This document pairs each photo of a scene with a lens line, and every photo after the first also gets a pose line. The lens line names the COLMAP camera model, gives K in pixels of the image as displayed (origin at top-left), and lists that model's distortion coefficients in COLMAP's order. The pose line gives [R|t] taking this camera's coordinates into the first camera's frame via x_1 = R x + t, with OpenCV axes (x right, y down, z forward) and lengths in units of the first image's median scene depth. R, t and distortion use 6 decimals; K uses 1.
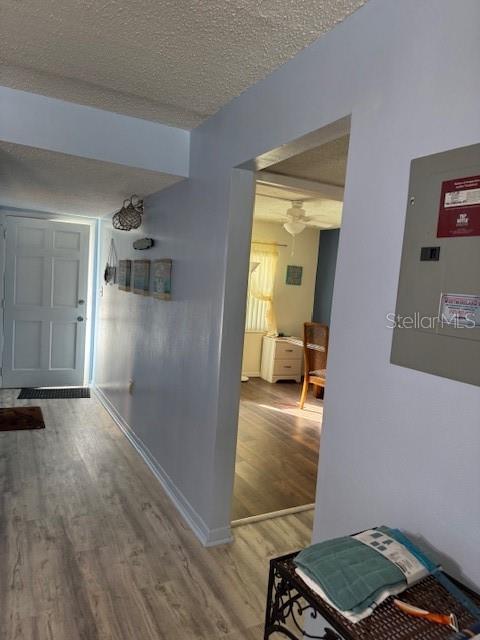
lens RADIAL K [[457.2, 0, 240.0], [0, 457.2, 320.0], [0, 0, 1]] dist [0.109807, -0.192341]
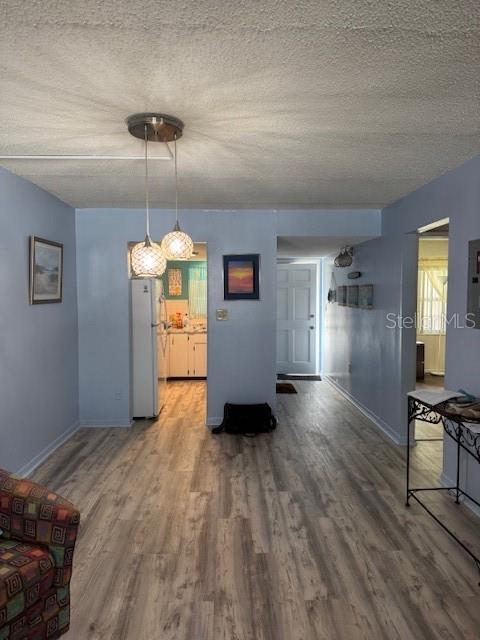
lens RADIAL K [[443.9, 0, 240.0], [0, 443.9, 320.0], [0, 0, 1]] dist [-0.008150, -0.052454]
pose [[0.895891, -0.047791, -0.441696, 0.093718], [0.031502, 0.998528, -0.044145, 0.037992], [0.443155, 0.025635, 0.896078, -0.476814]]
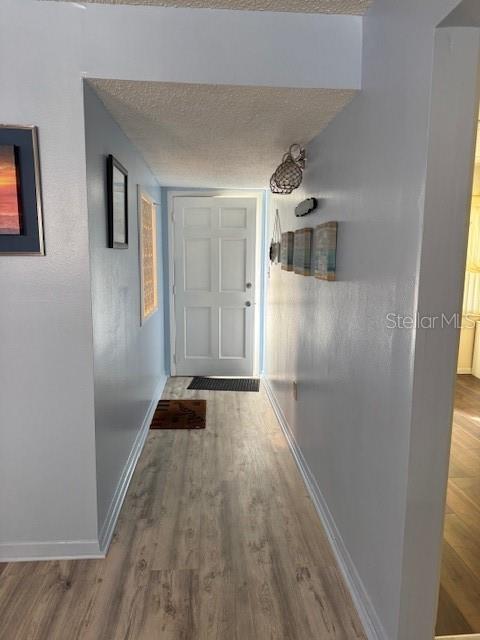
lens RADIAL K [[457.2, 0, 240.0], [0, 457.2, 320.0], [0, 0, 1]] dist [0.109807, -0.192341]
pose [[0.919414, -0.002927, -0.393281, -0.008301], [0.021189, 0.998889, 0.042102, -0.011840], [0.392721, -0.047043, 0.918454, 0.221064]]
